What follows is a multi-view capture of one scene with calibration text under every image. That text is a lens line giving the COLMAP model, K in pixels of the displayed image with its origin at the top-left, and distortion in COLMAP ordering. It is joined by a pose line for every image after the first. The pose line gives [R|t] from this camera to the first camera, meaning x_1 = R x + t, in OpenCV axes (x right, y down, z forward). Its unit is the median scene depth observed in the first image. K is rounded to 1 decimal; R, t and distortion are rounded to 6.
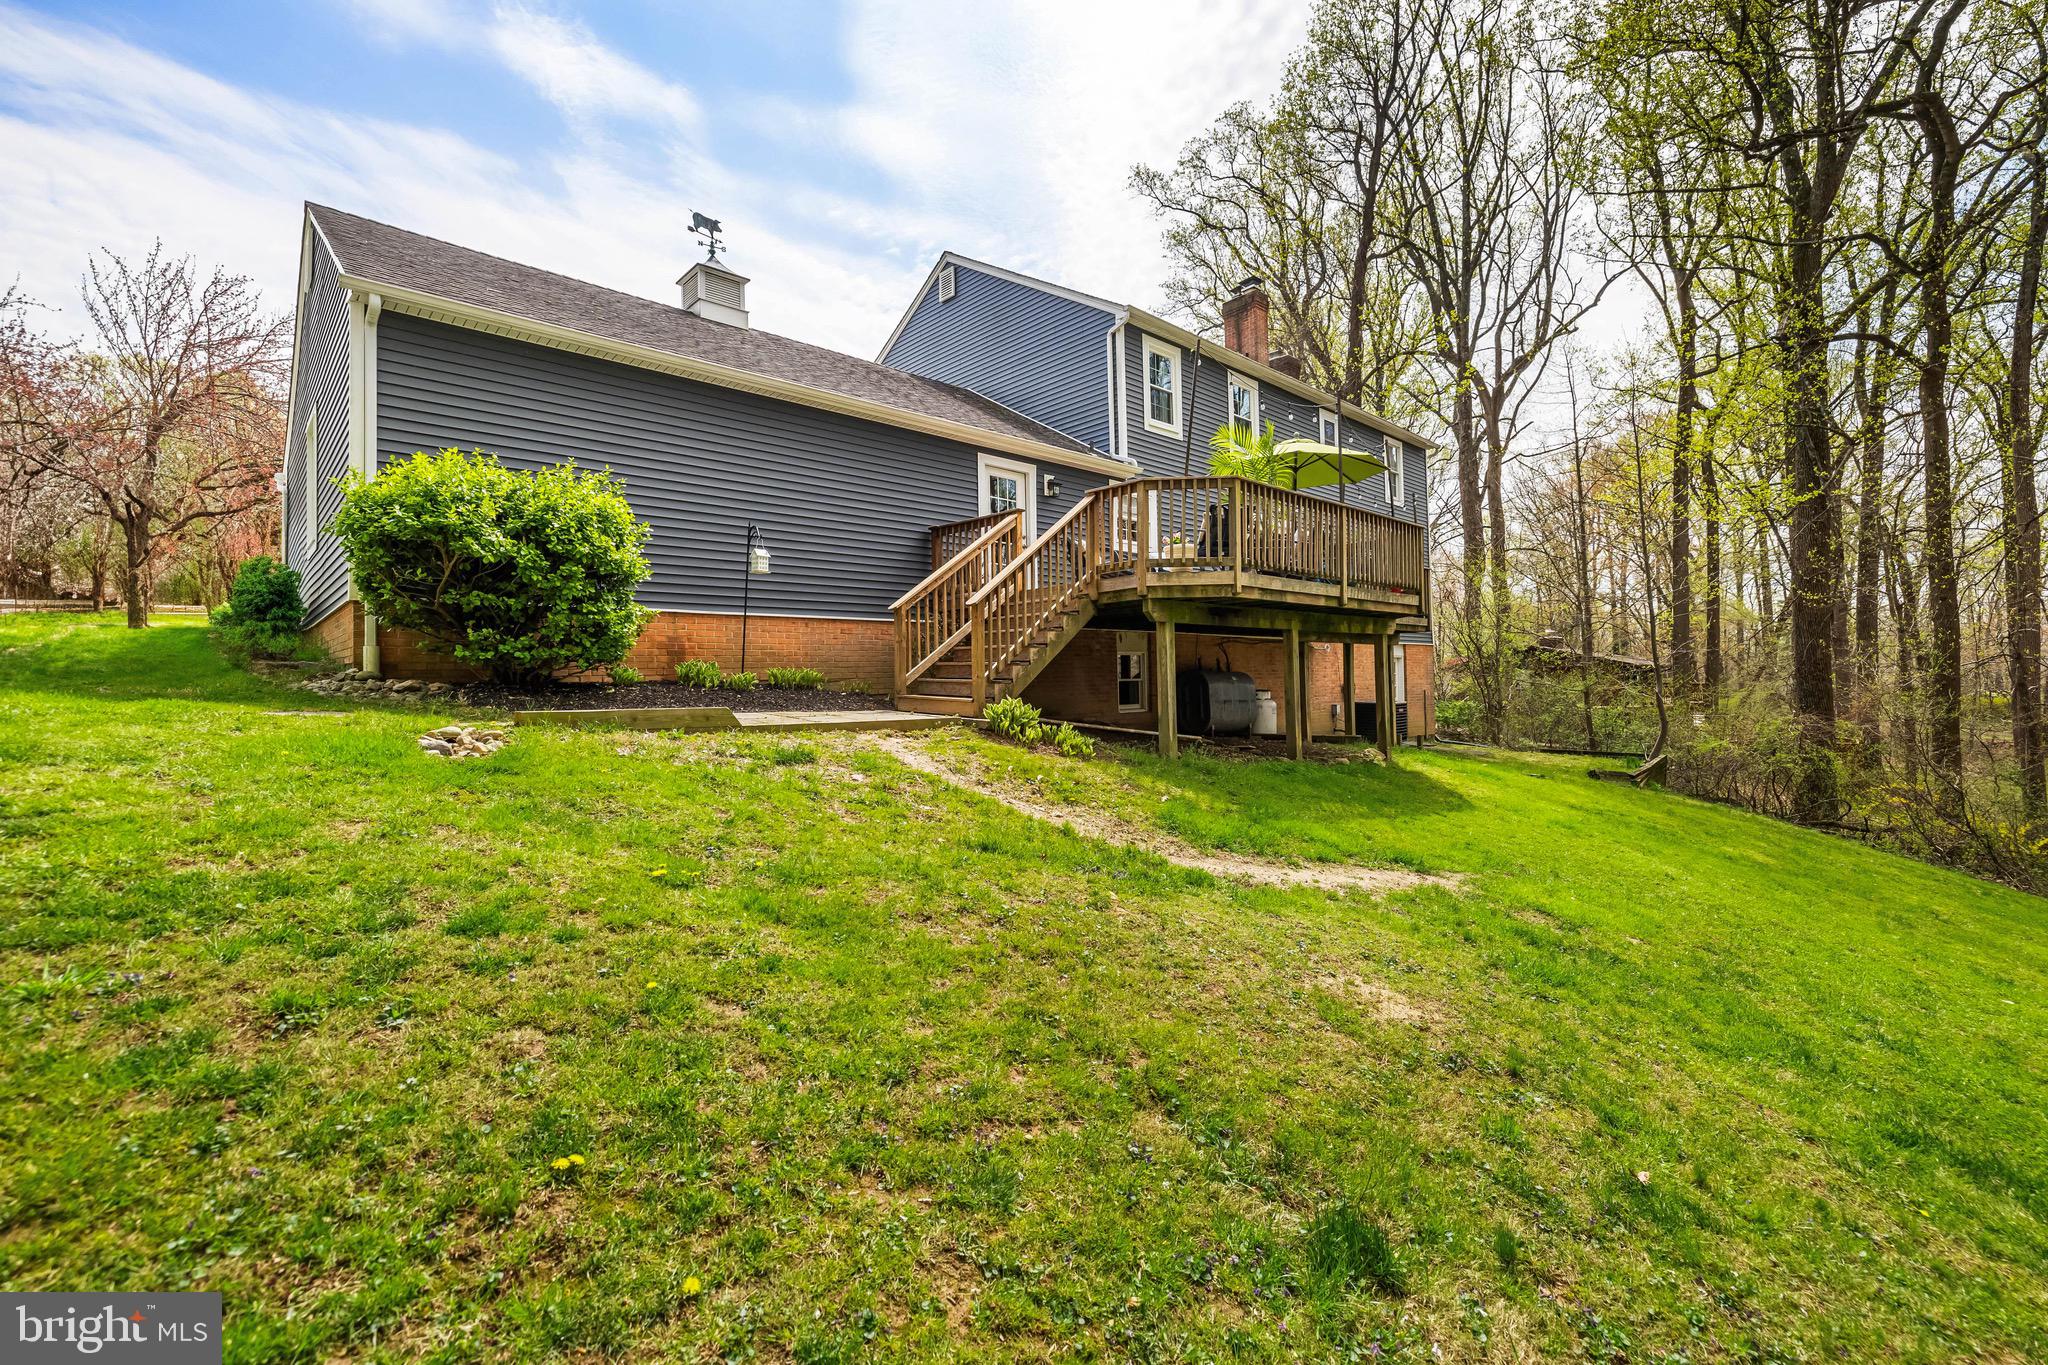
lens RADIAL K [[863.6, 0, 1032.2], [0, 863.6, 678.8], [0, 0, 1]] dist [-0.001171, -0.000728]
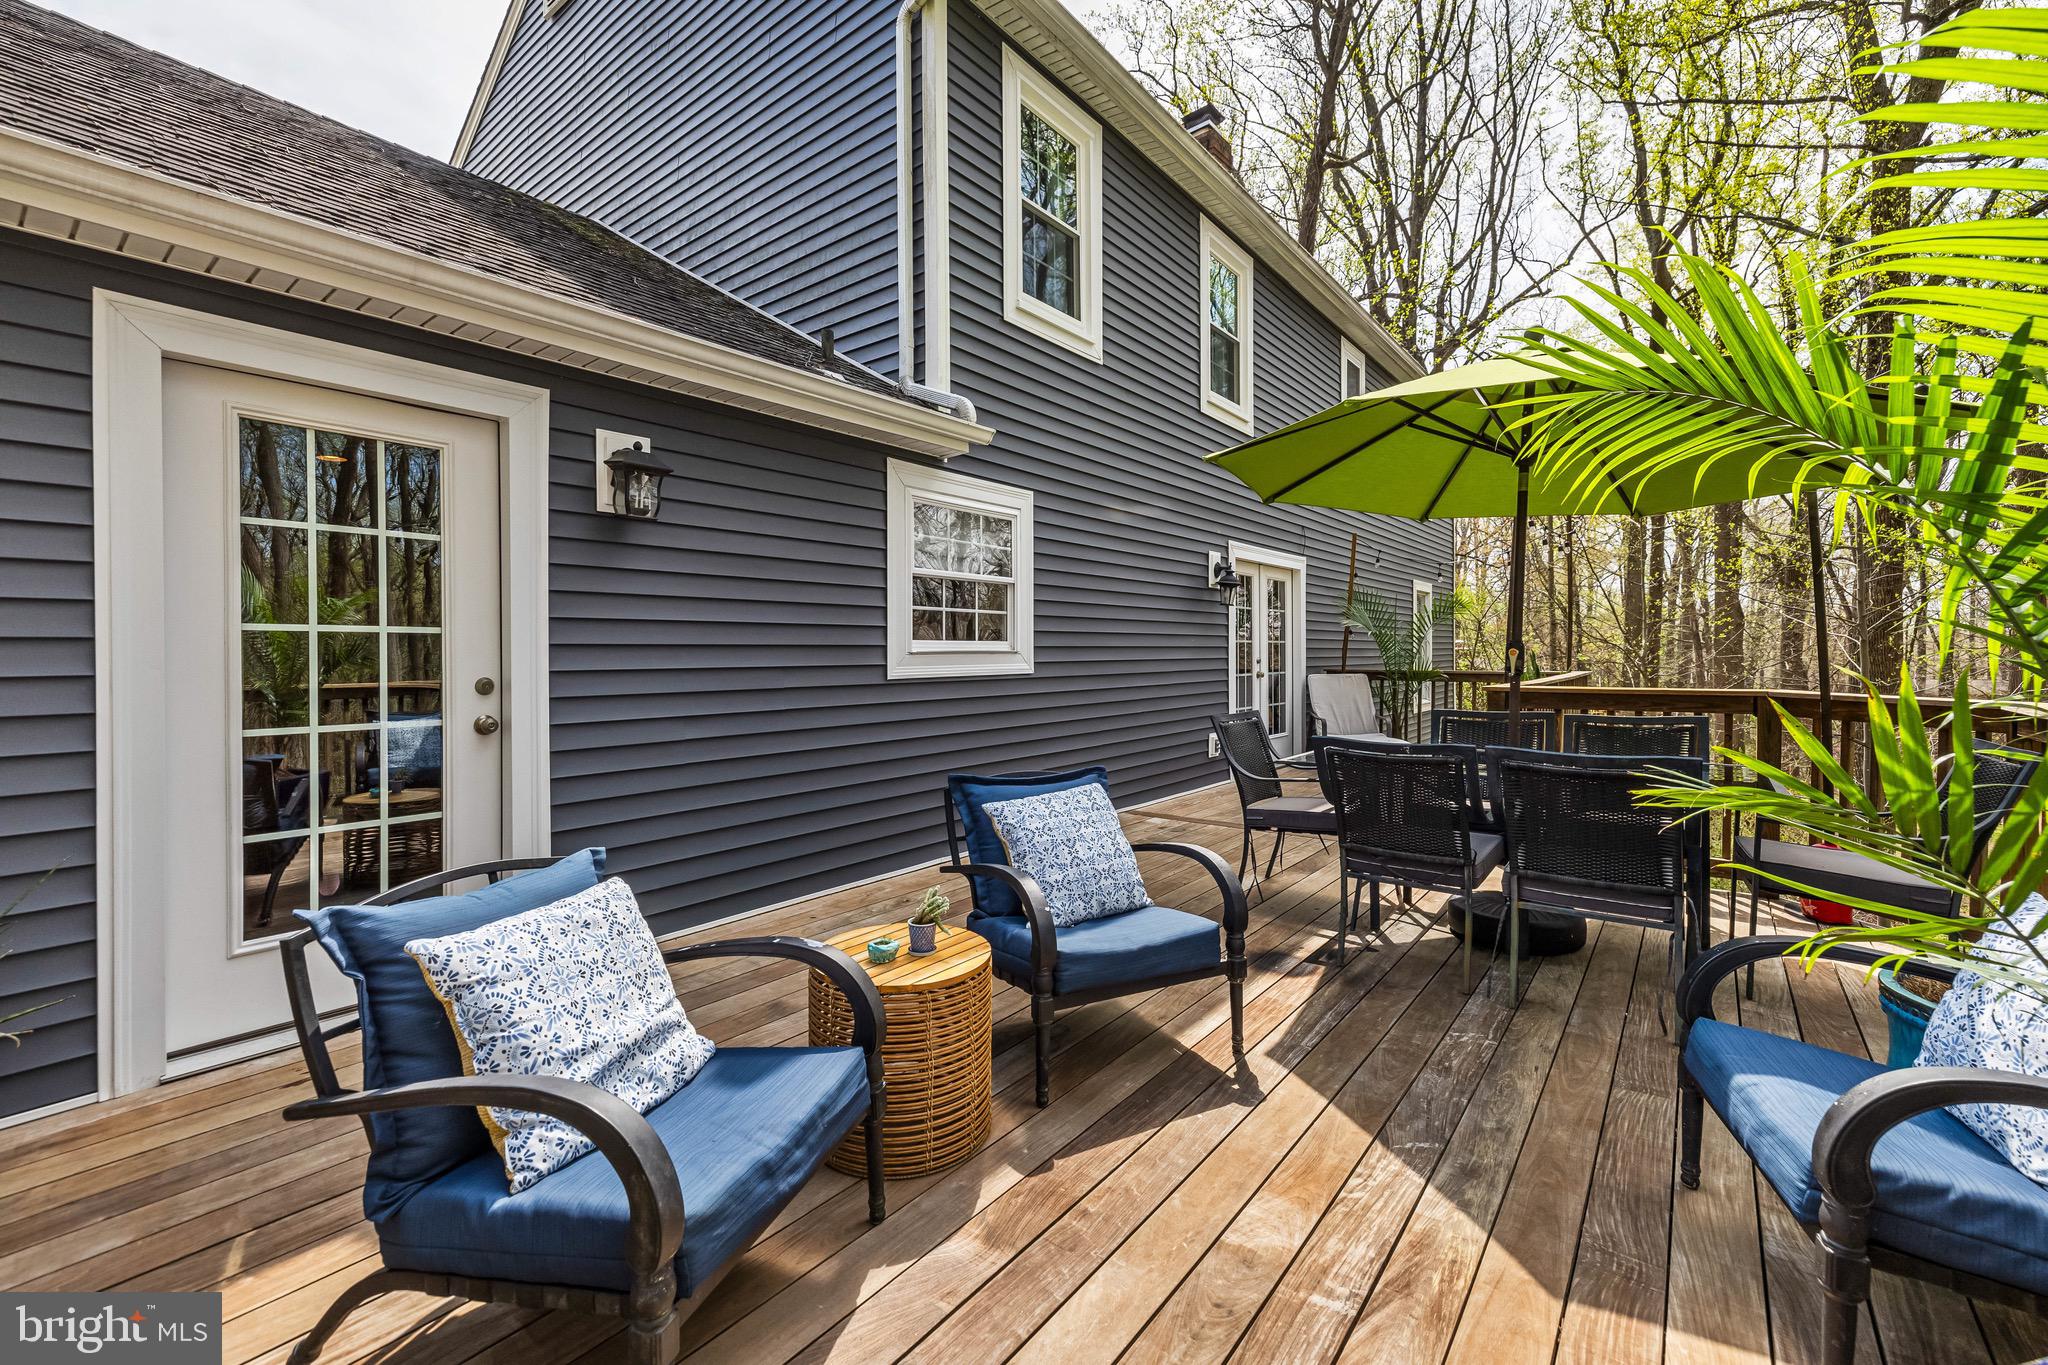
lens RADIAL K [[863.6, 0, 1016.6], [0, 863.6, 677.2], [0, 0, 1]] dist [-0.001171, -0.000728]
pose [[0.990911, 0.016899, 0.133456, 0.089510], [-0.021548, 0.999207, 0.033474, -0.151724], [-0.132784, -0.036046, 0.990489, 0.633523]]
